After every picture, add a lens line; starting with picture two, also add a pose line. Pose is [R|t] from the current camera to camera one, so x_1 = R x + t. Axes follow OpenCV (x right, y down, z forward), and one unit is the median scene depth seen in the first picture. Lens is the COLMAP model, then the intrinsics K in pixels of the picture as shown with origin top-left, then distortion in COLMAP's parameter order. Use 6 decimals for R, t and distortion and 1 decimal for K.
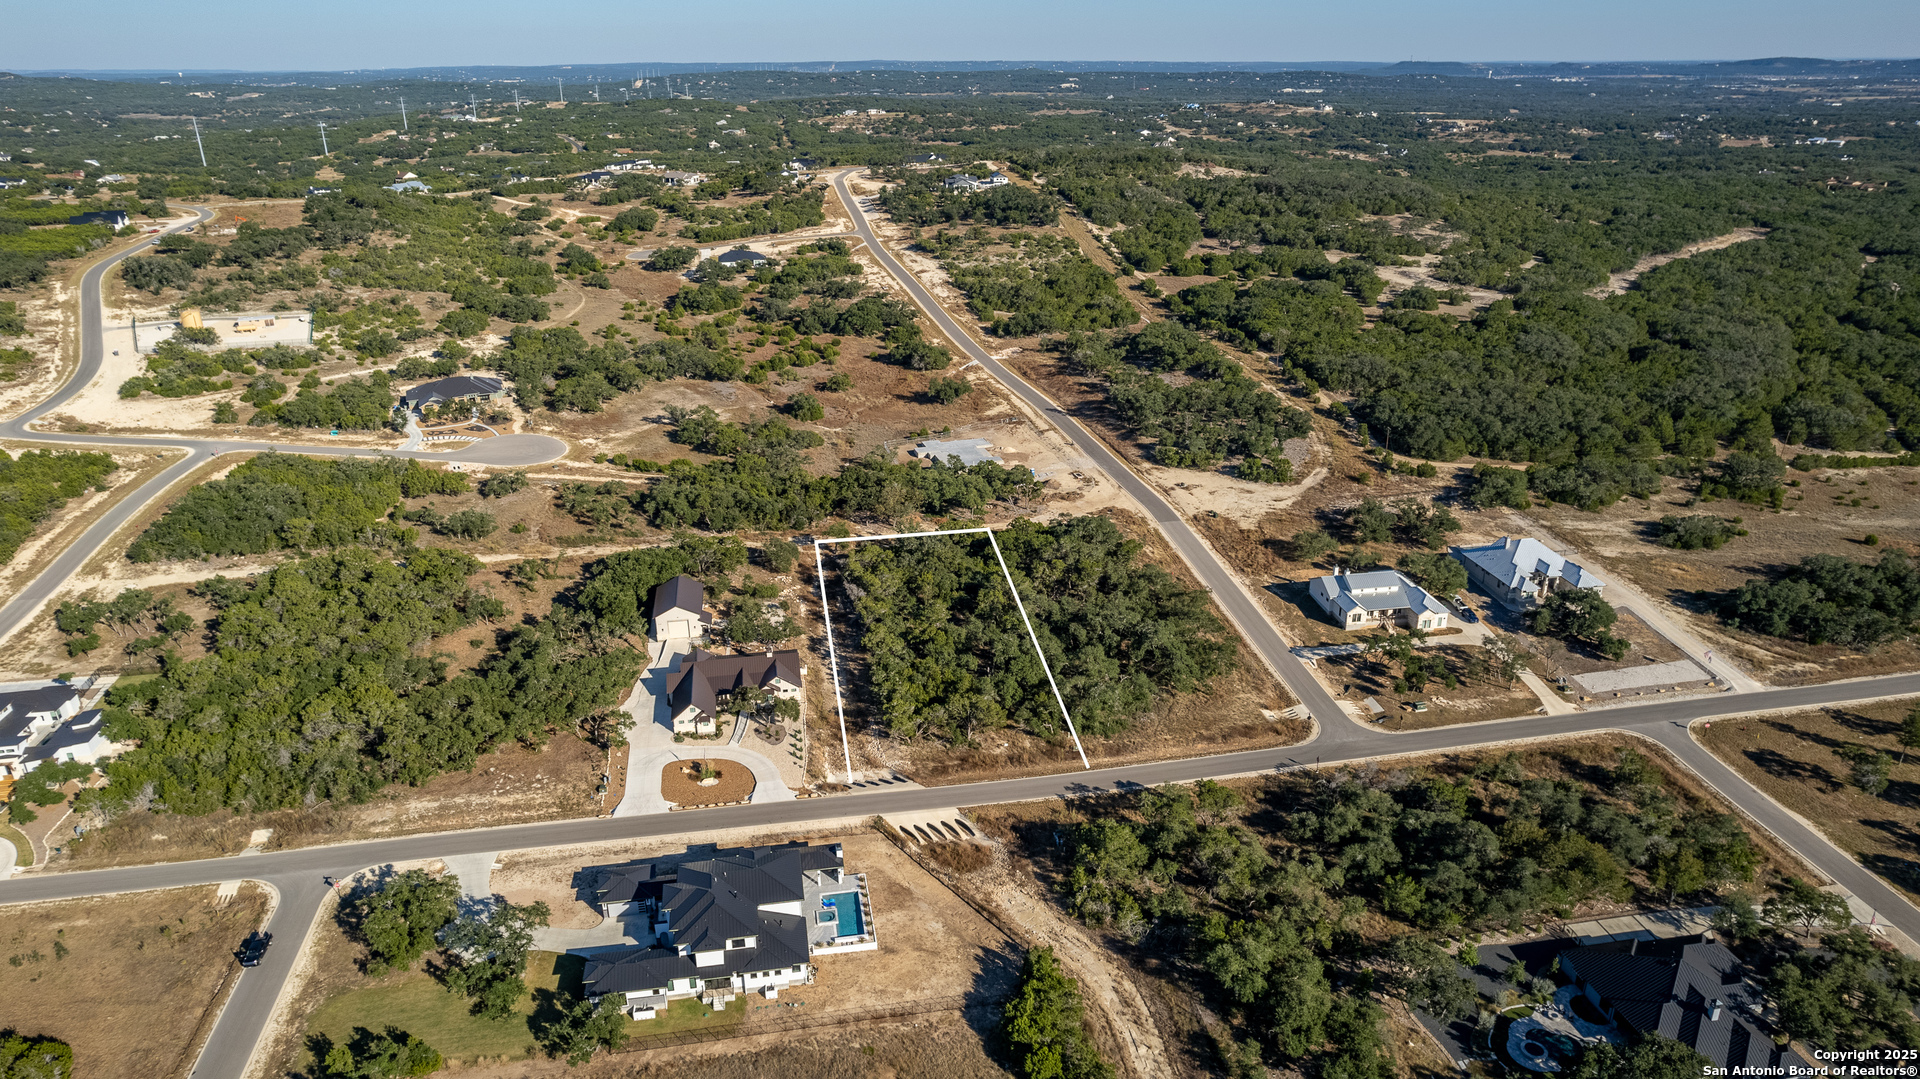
lens RADIAL K [[1228.8, 0, 964.0], [0, 1228.8, 532.8], [0, 0, 1]] dist [-0.078083, 0.083931]
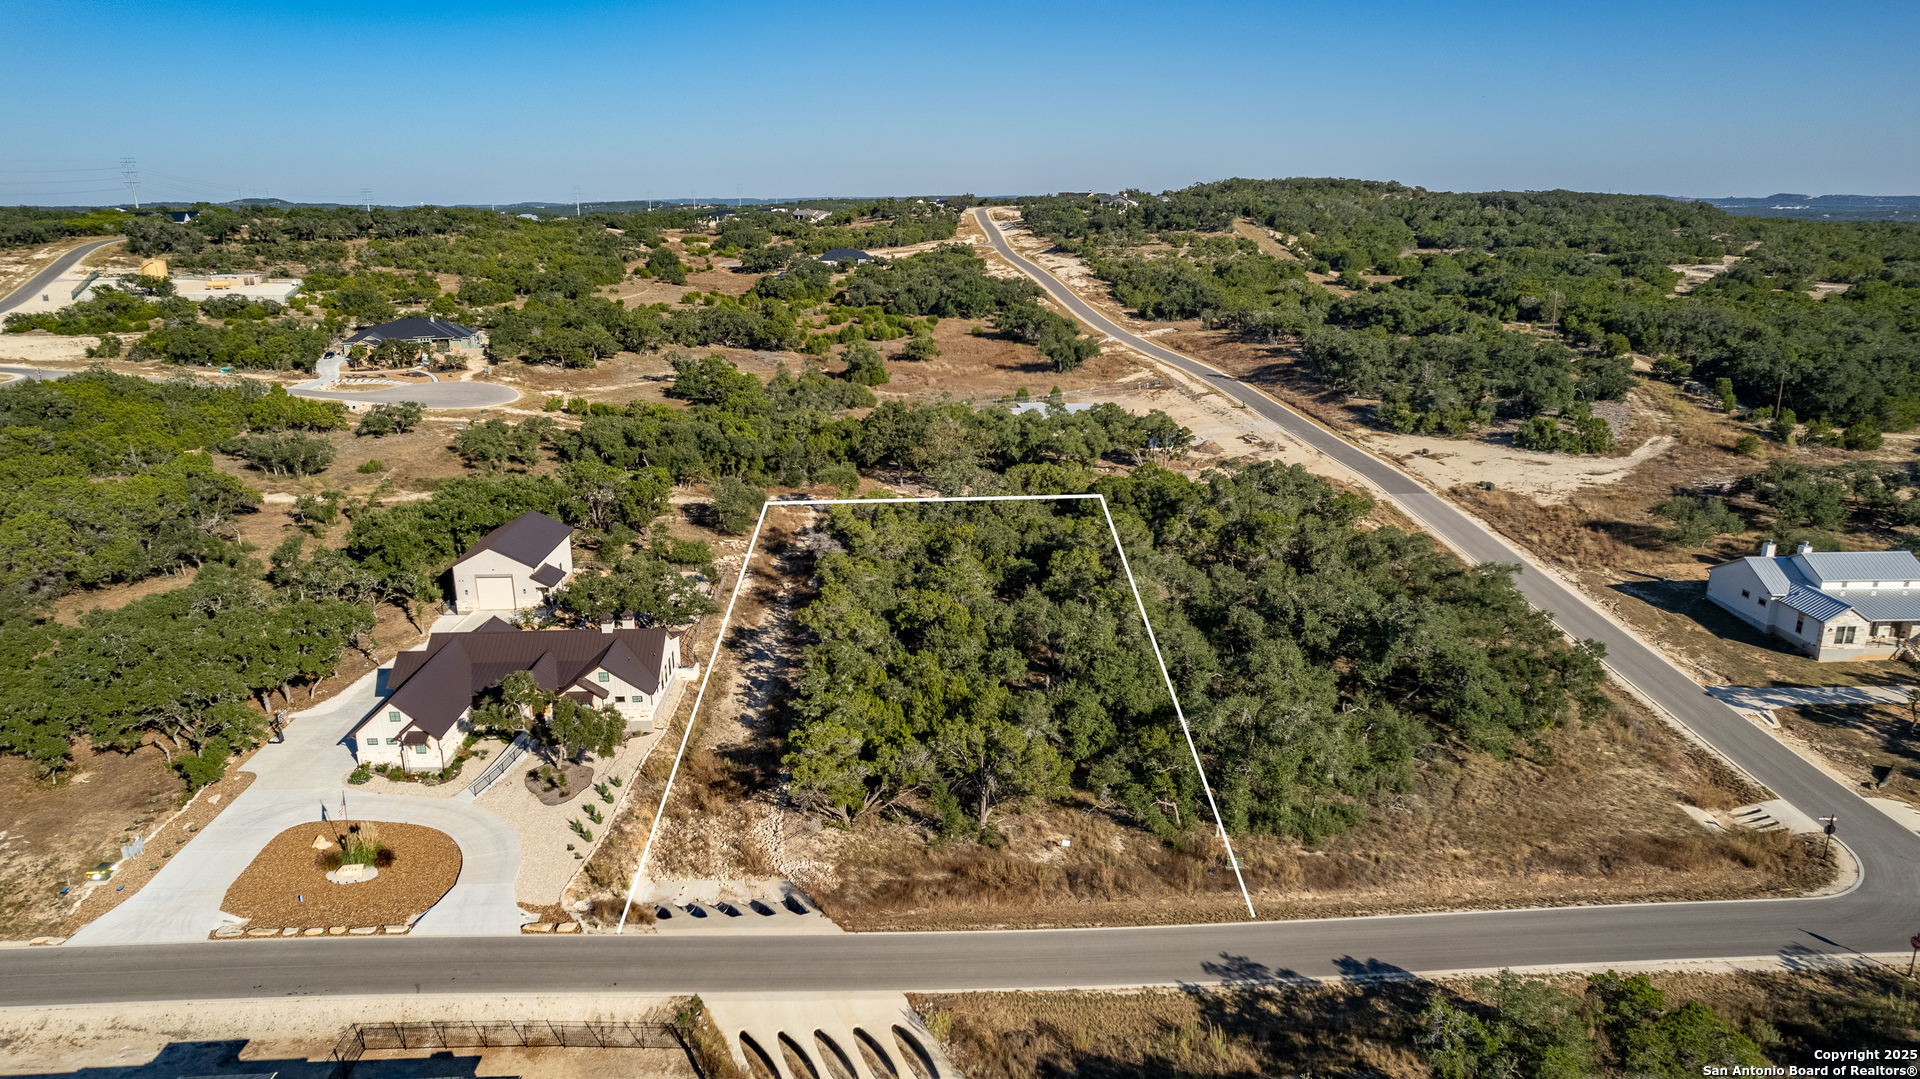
lens RADIAL K [[1228.8, 0, 964.0], [0, 1228.8, 532.8], [0, 0, 1]] dist [-0.078083, 0.083931]
pose [[0.989921, 0.038455, -0.136299, 0.046061], [-0.052360, 0.993614, -0.099950, 0.096048], [0.131585, 0.106080, 0.985613, 0.494415]]
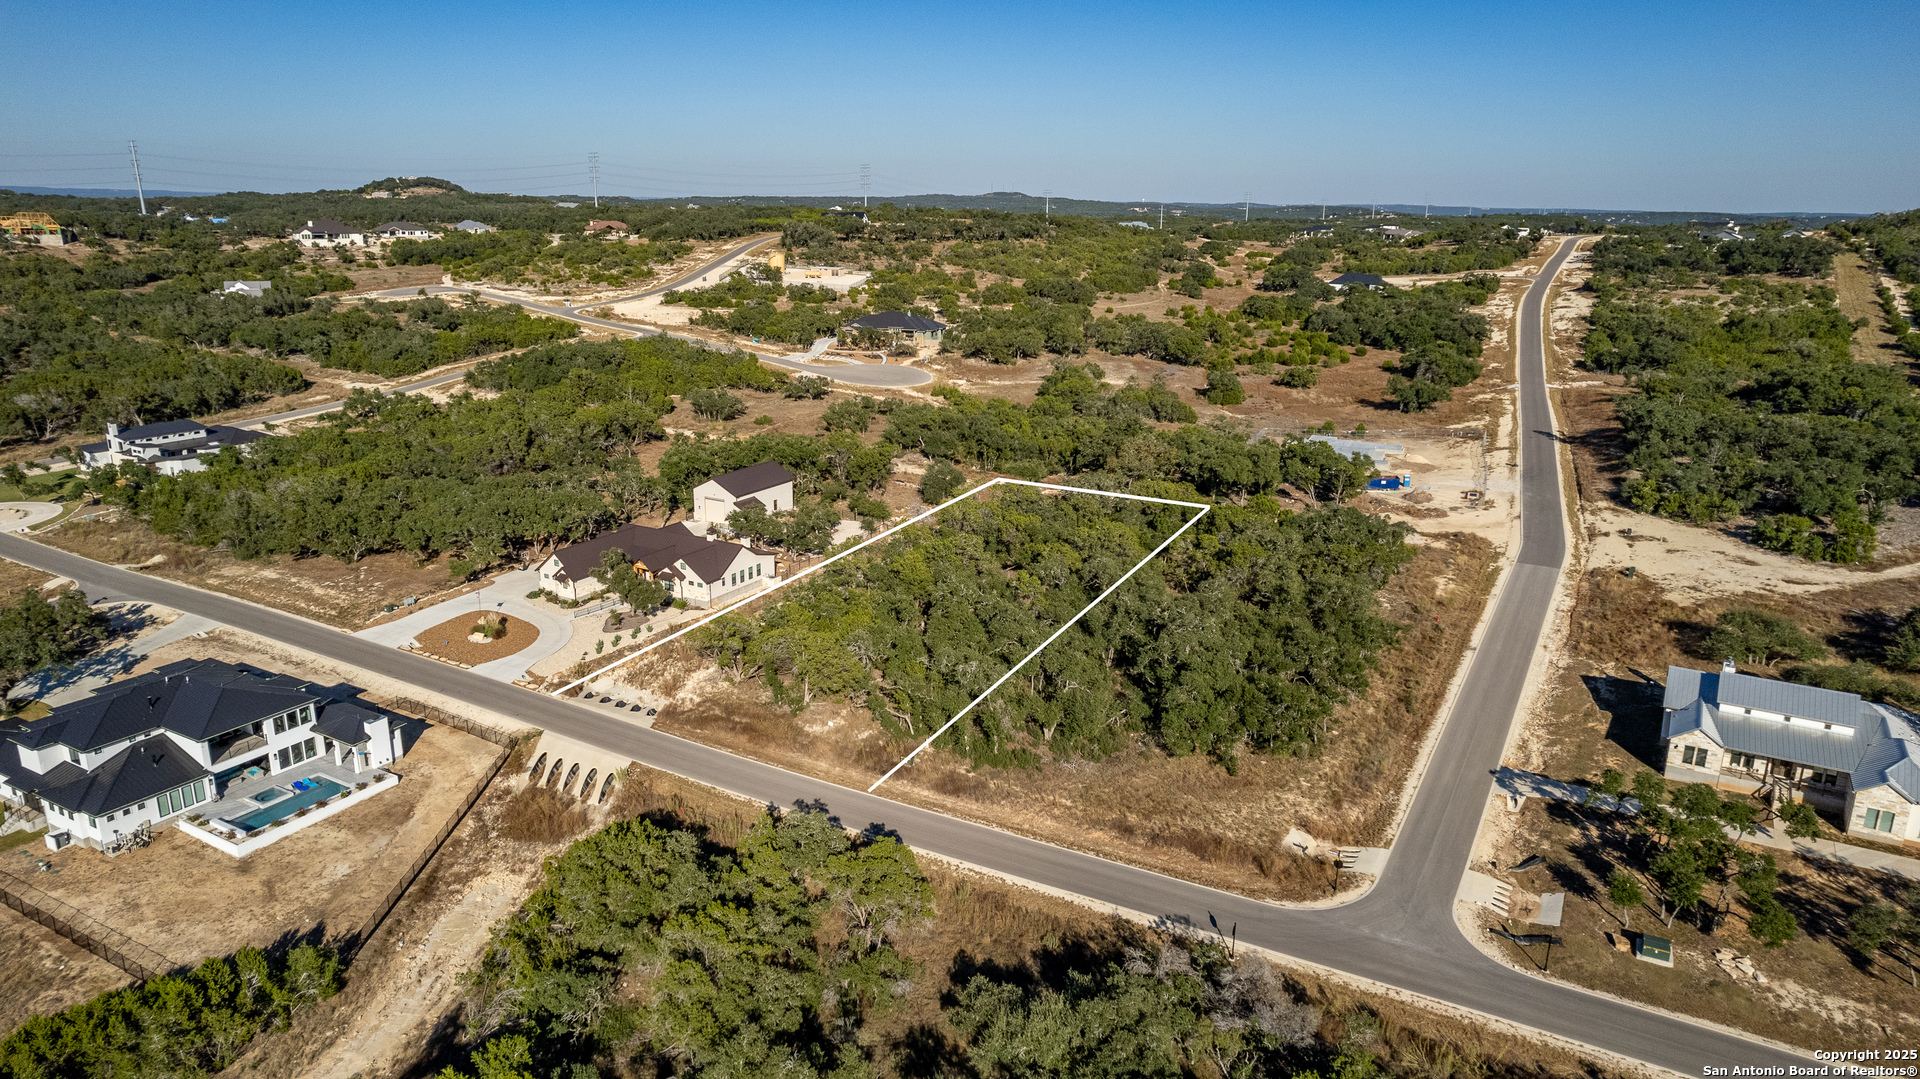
lens RADIAL K [[1228.8, 0, 964.0], [0, 1228.8, 532.8], [0, 0, 1]] dist [-0.078083, 0.083931]
pose [[0.767439, 0.188551, -0.612769, 0.376795], [-0.253343, 0.967176, -0.019686, 0.067798], [0.588943, 0.170349, 0.790017, 0.477923]]
